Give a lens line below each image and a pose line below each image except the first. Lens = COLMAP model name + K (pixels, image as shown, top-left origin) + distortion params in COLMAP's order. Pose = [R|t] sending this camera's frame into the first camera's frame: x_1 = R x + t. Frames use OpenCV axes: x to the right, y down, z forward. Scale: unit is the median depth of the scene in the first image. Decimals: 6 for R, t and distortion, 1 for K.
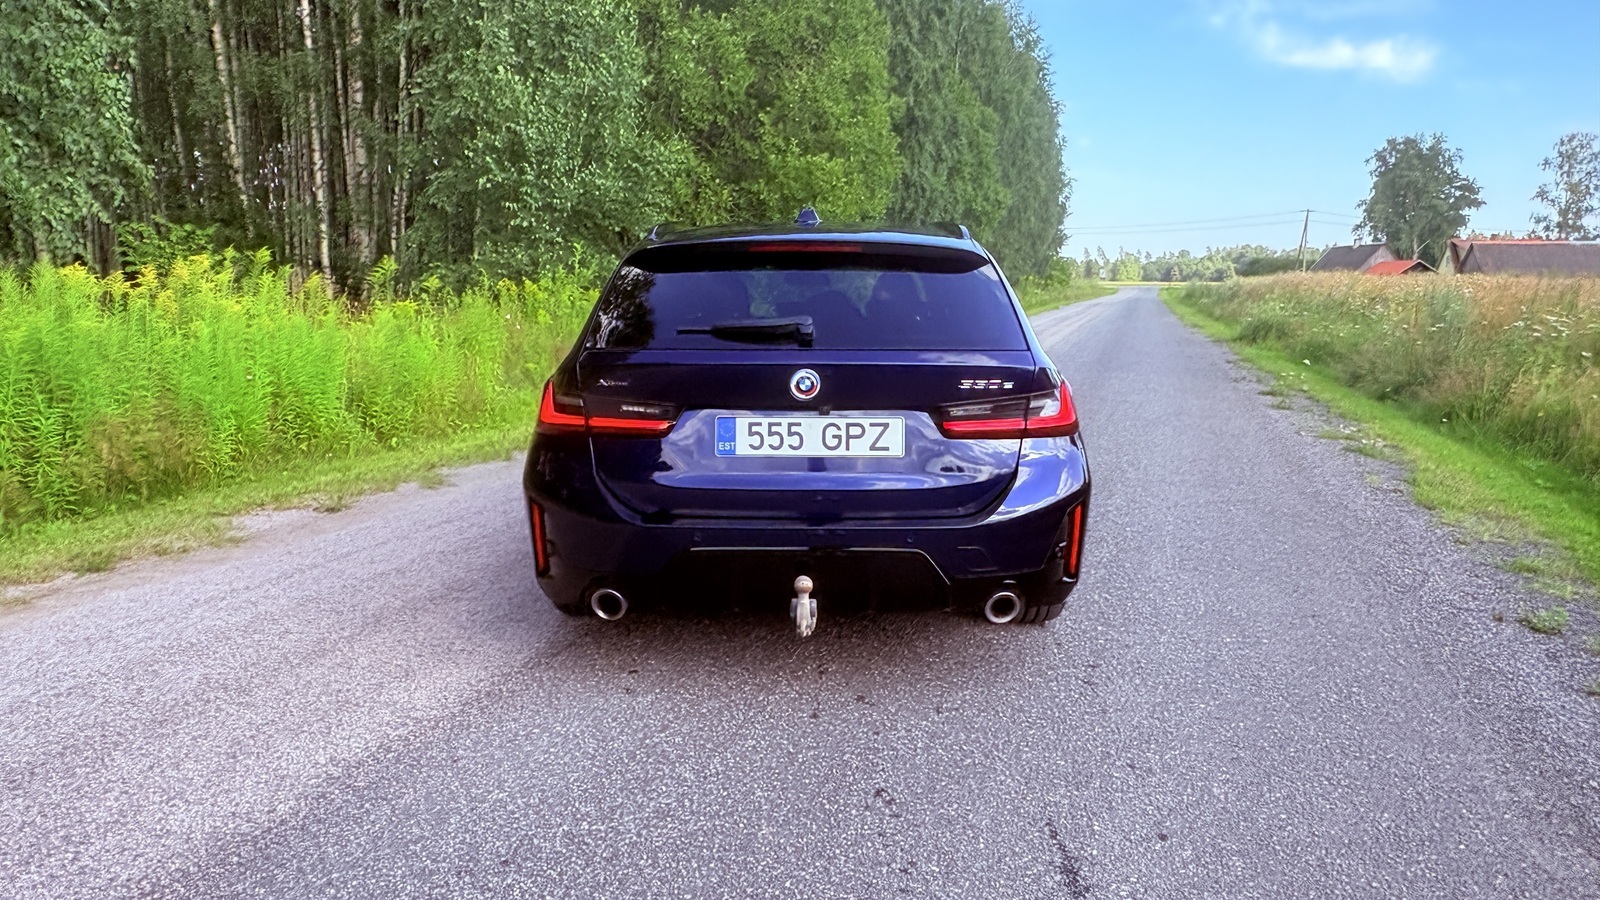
lens RADIAL K [[1091.3, 0, 800.0], [0, 1091.3, 450.0], [0, 0, 1]] dist [0.000303, -0.003971]
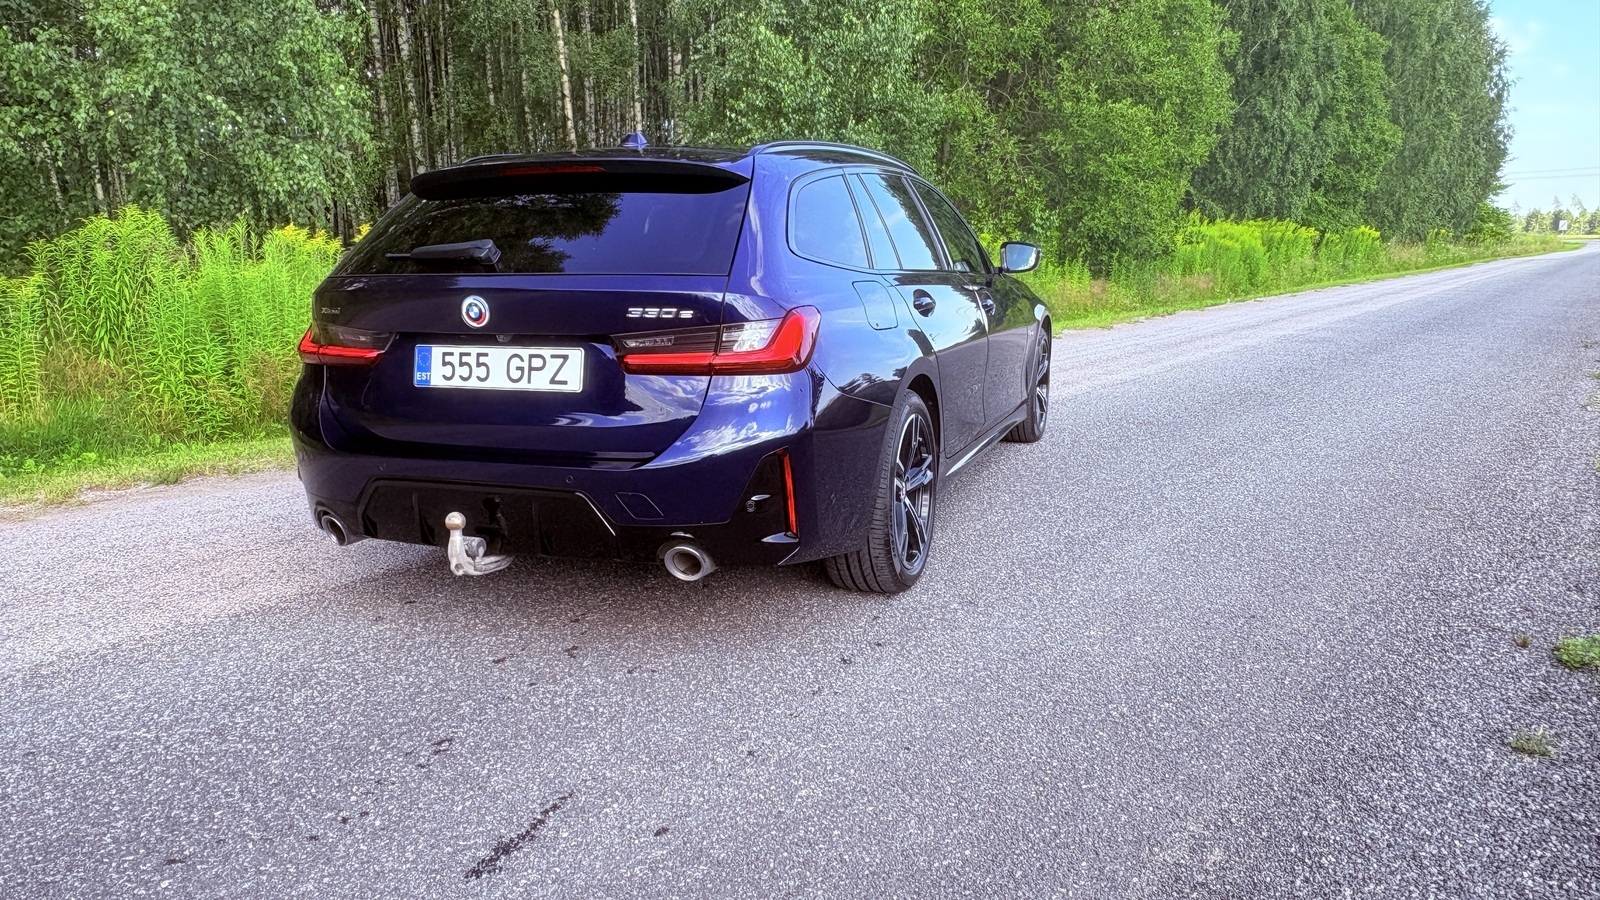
lens RADIAL K [[1099.6, 0, 800.0], [0, 1099.6, 450.0], [0, 0, 1]] dist [0.008240, 0.002996]
pose [[0.944624, 0.044710, -0.325095, 0.573264], [-0.034755, 0.998734, 0.036368, 0.015062], [0.326310, -0.023056, 0.944982, 0.180061]]
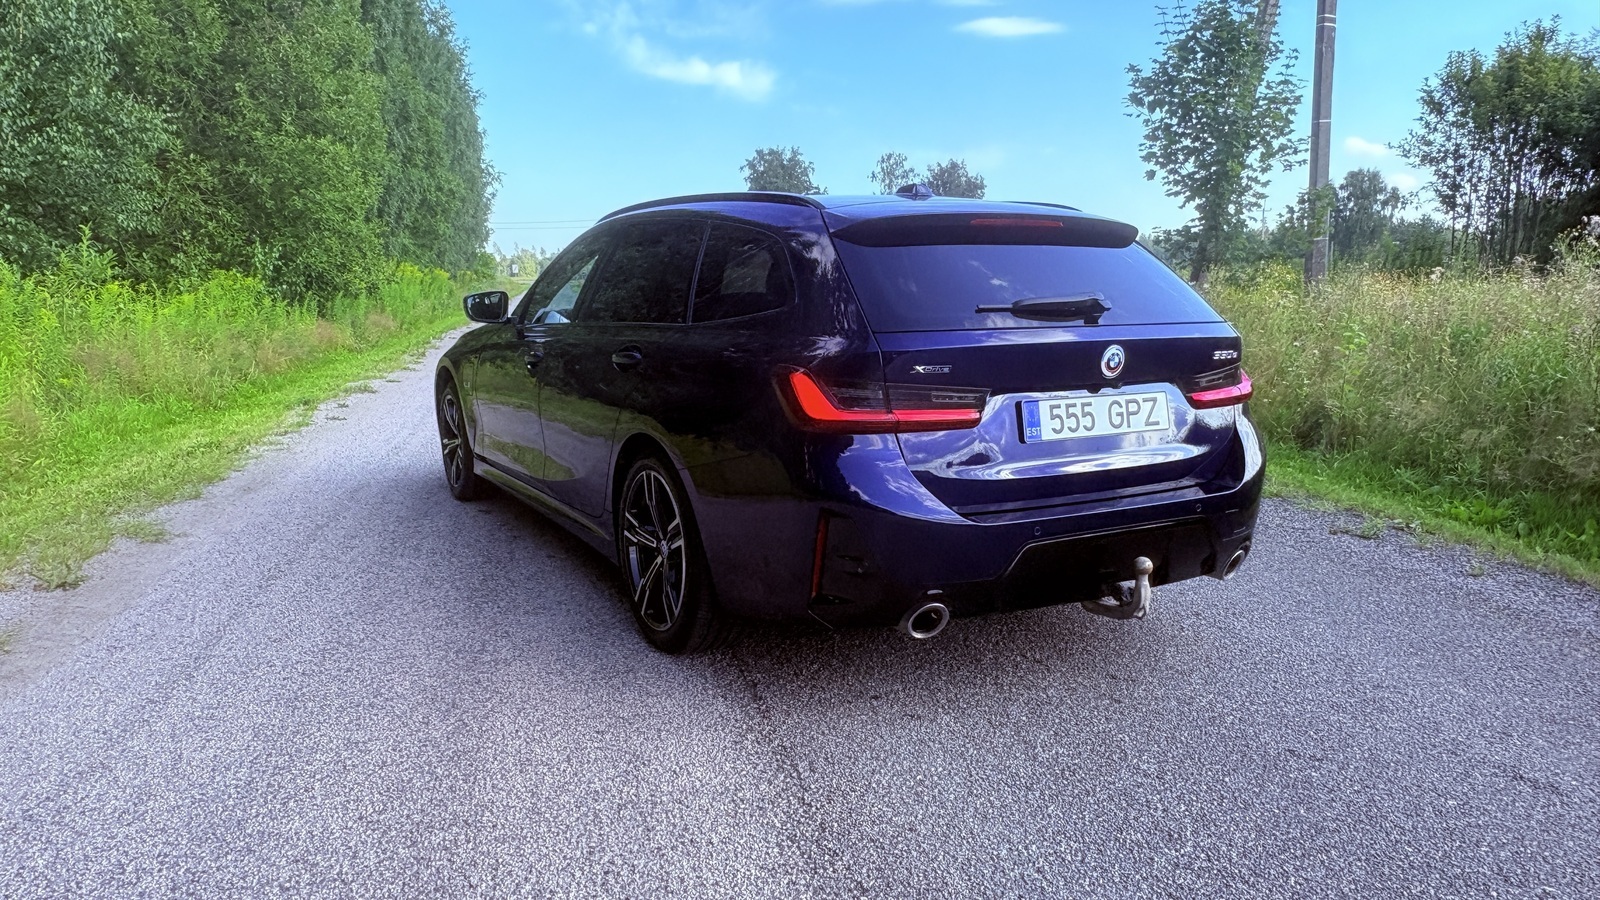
lens RADIAL K [[1106.7, 0, 798.0], [0, 1106.7, 431.7], [0, 0, 1]] dist [-0.035657, -0.001774]
pose [[0.866212, -0.070078, 0.494737, -0.706457], [0.076868, 0.997019, 0.006640, -0.025465], [-0.493728, 0.032278, 0.869017, 0.282606]]
